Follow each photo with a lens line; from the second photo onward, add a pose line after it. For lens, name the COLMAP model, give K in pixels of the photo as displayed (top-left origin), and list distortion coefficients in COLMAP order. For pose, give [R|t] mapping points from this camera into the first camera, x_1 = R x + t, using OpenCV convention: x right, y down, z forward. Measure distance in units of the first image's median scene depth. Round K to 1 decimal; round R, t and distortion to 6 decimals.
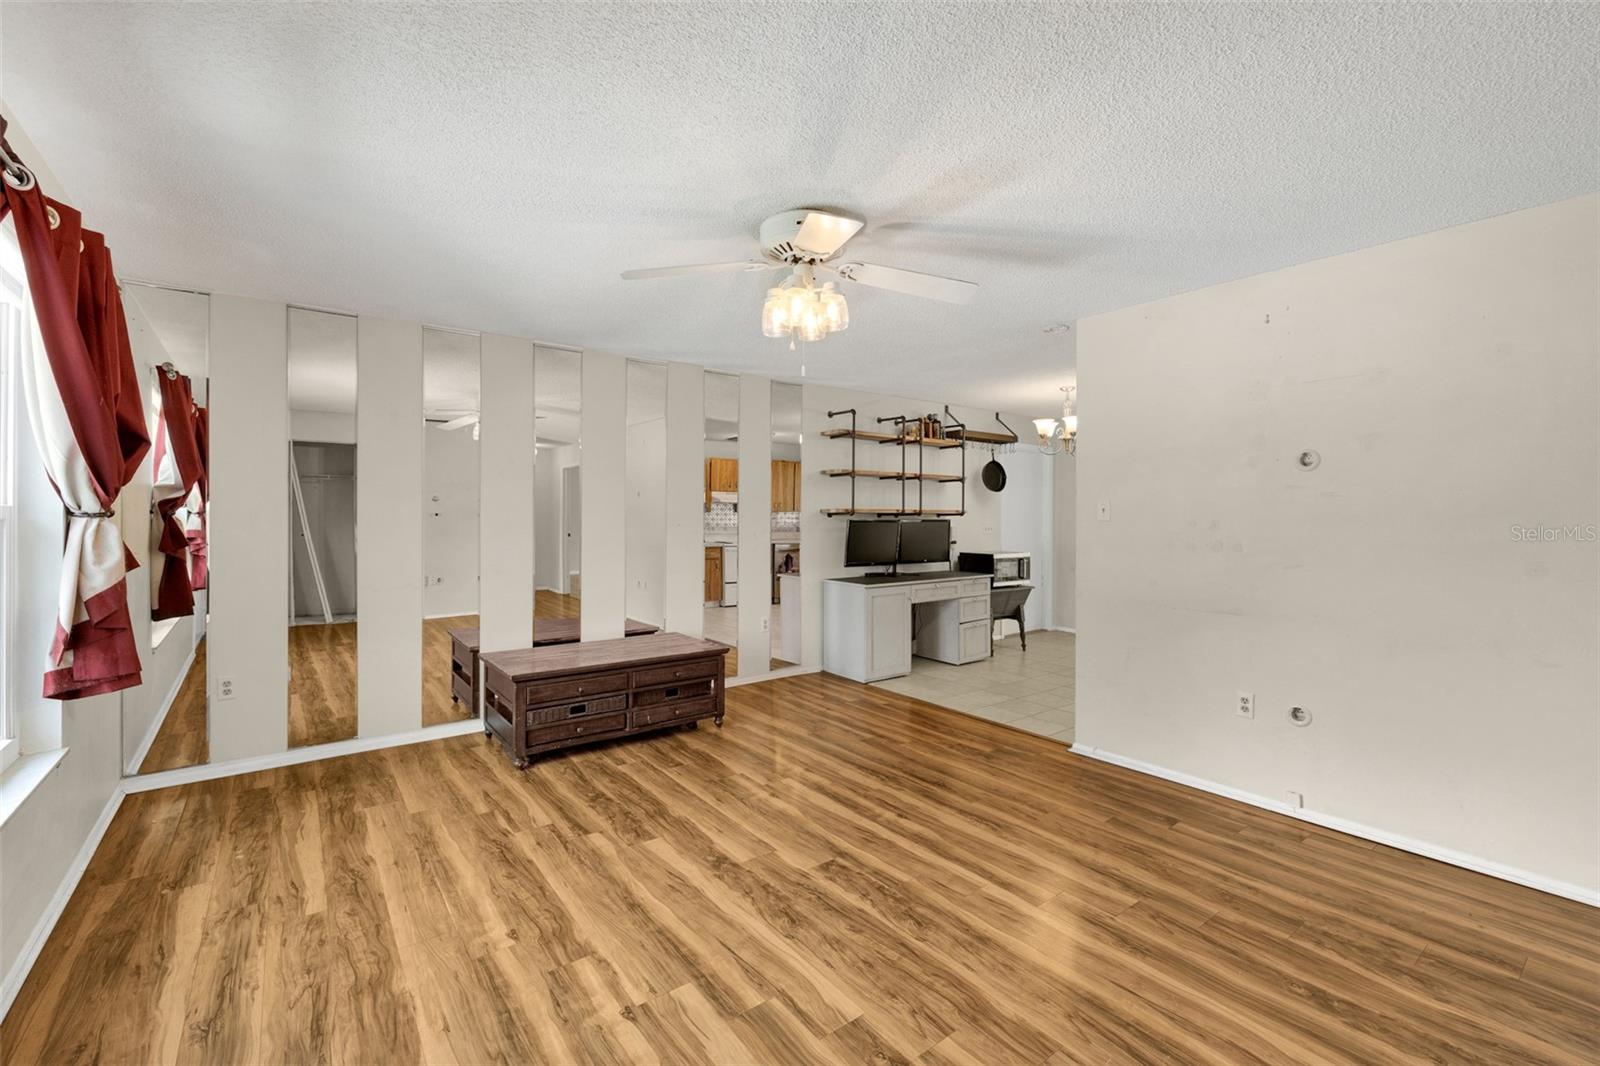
lens RADIAL K [[678.4, 0, 795.1], [0, 678.4, 517.4], [0, 0, 1]] dist [-0.000121, 0.000193]
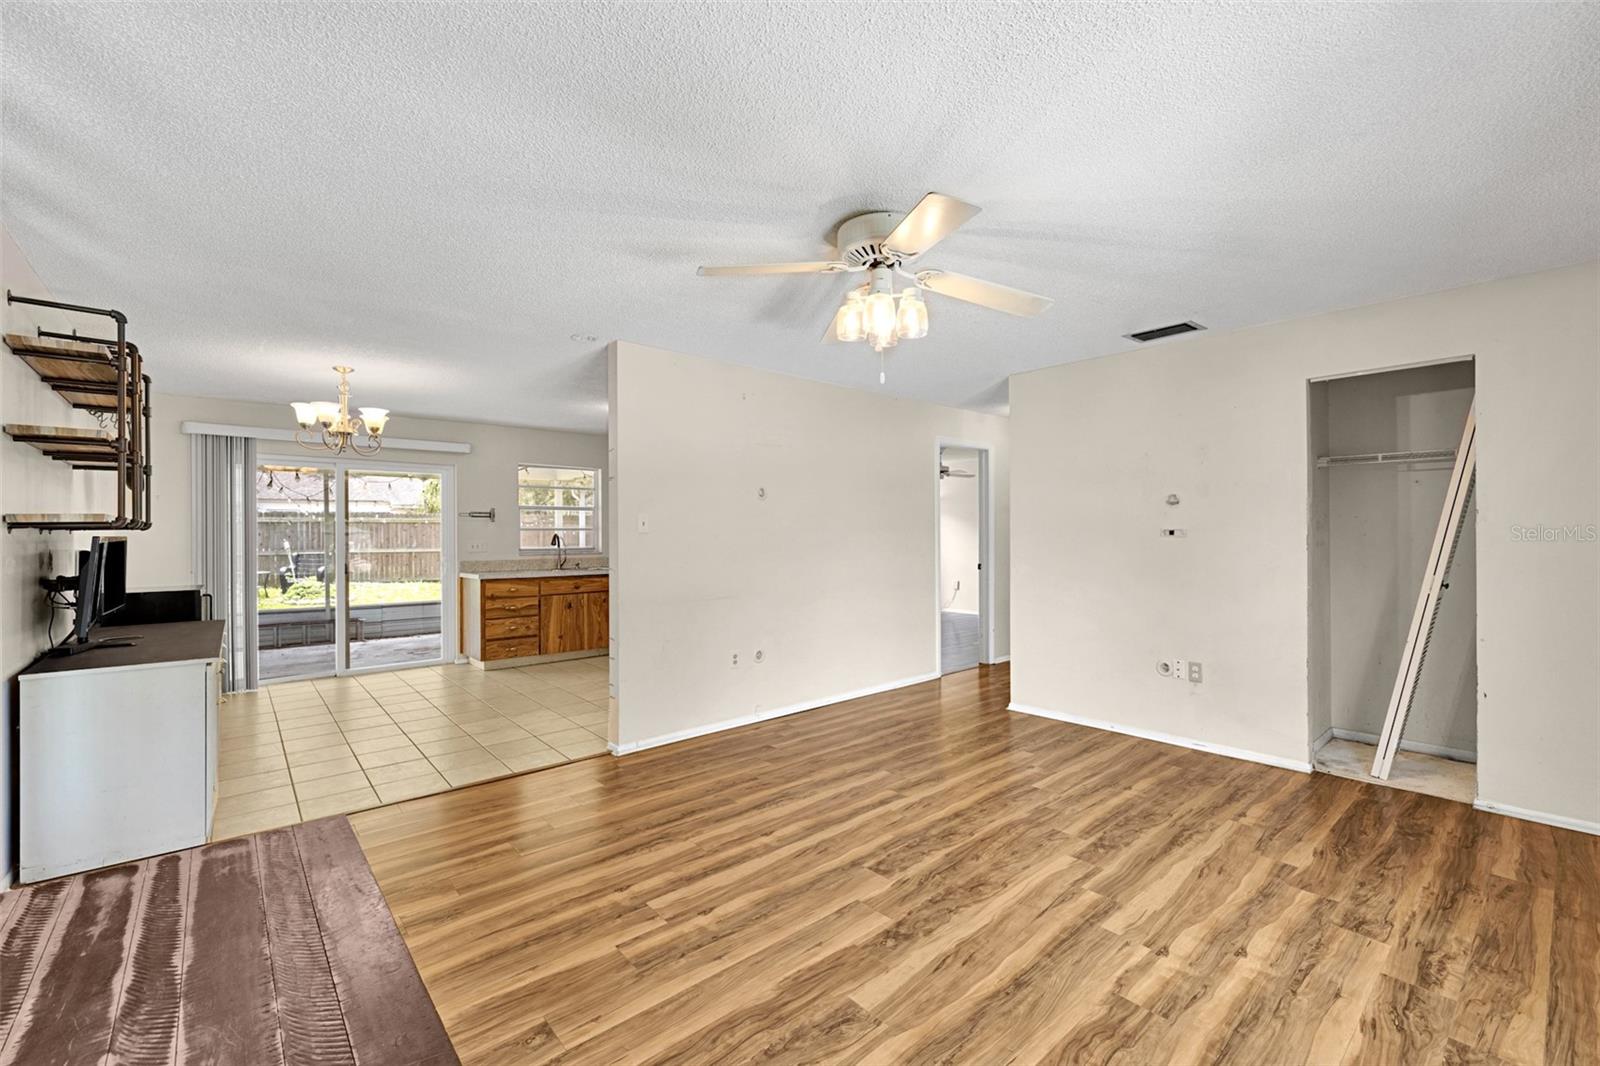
lens RADIAL K [[665.8, 0, 800.0], [0, 665.8, 533.0], [0, 0, 1]] dist [0.000374, 0.000383]
pose [[-0.069128, -0.003874, 0.997600, -0.729802], [0.006157, 0.999972, 0.004310, 0.002083], [-0.997589, 0.006440, -0.069102, 0.923253]]
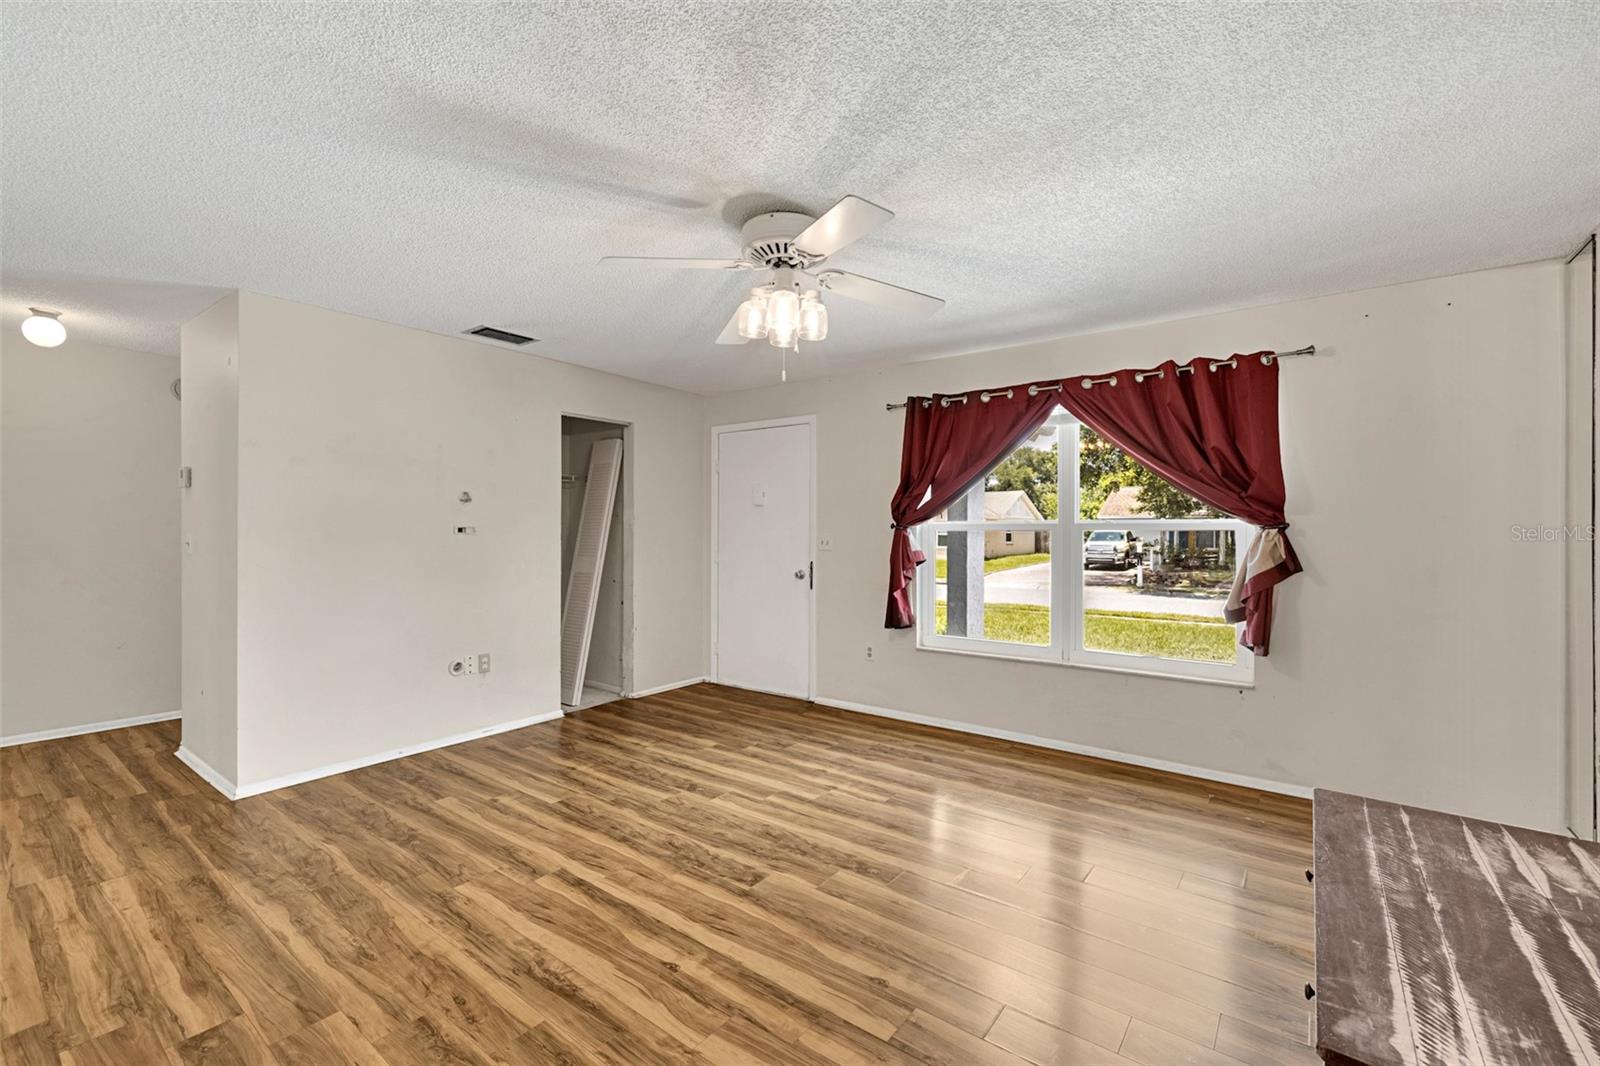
lens RADIAL K [[674.8, 0, 796.9], [0, 674.8, 531.0], [0, 0, 1]] dist [-0.000693, 0.000385]
pose [[-0.963293, -0.008286, -0.268323, 0.199356], [-0.008493, 0.999964, -0.000390, 0.008195], [0.268317, 0.001903, -0.963329, 1.521070]]
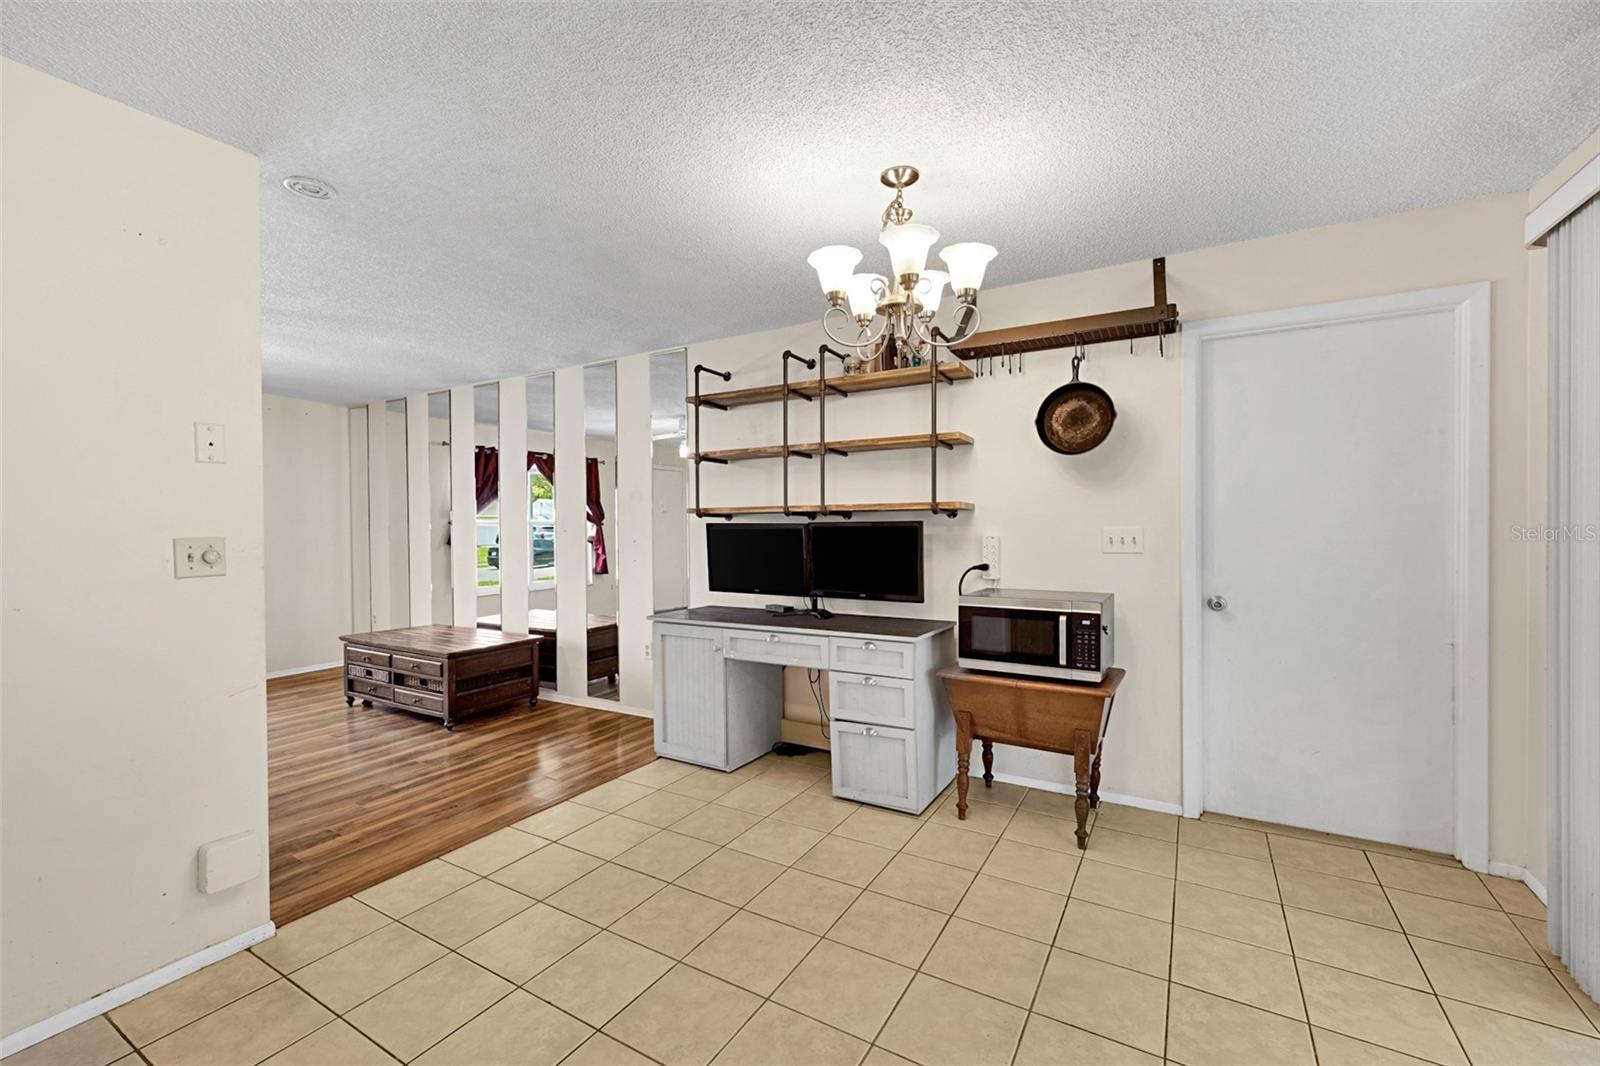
lens RADIAL K [[665.8, 0, 800.0], [0, 665.8, 533.0], [0, 0, 1]] dist [0.000374, 0.000383]
pose [[0.384441, 0.000480, -0.923150, 1.288536], [0.004760, 0.999986, 0.002502, 0.020048], [0.923137, -0.005356, 0.384433, 1.413428]]
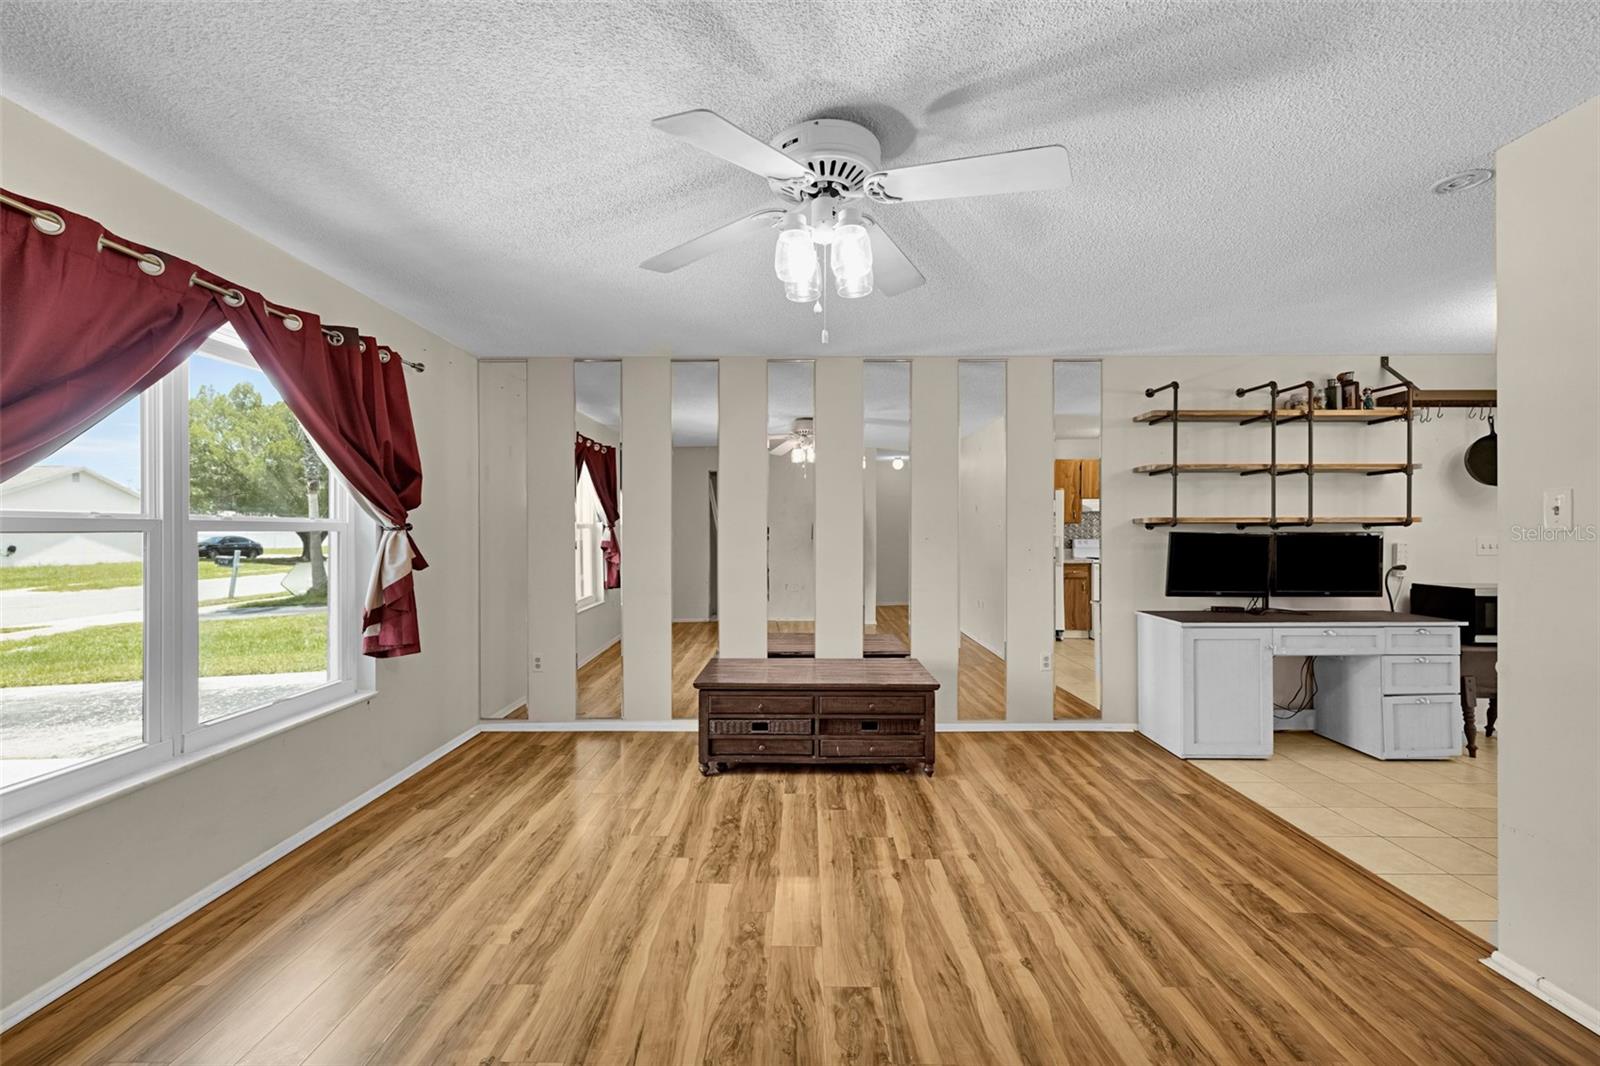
lens RADIAL K [[678.6, 0, 796.3], [0, 678.6, 530.5], [0, 0, 1]] dist [0.000071, 0.000495]
pose [[0.791611, -0.004488, -0.611009, 0.355643], [0.002460, 0.999988, -0.004158, 0.006042], [0.611020, 0.001788, 0.791613, 0.287481]]
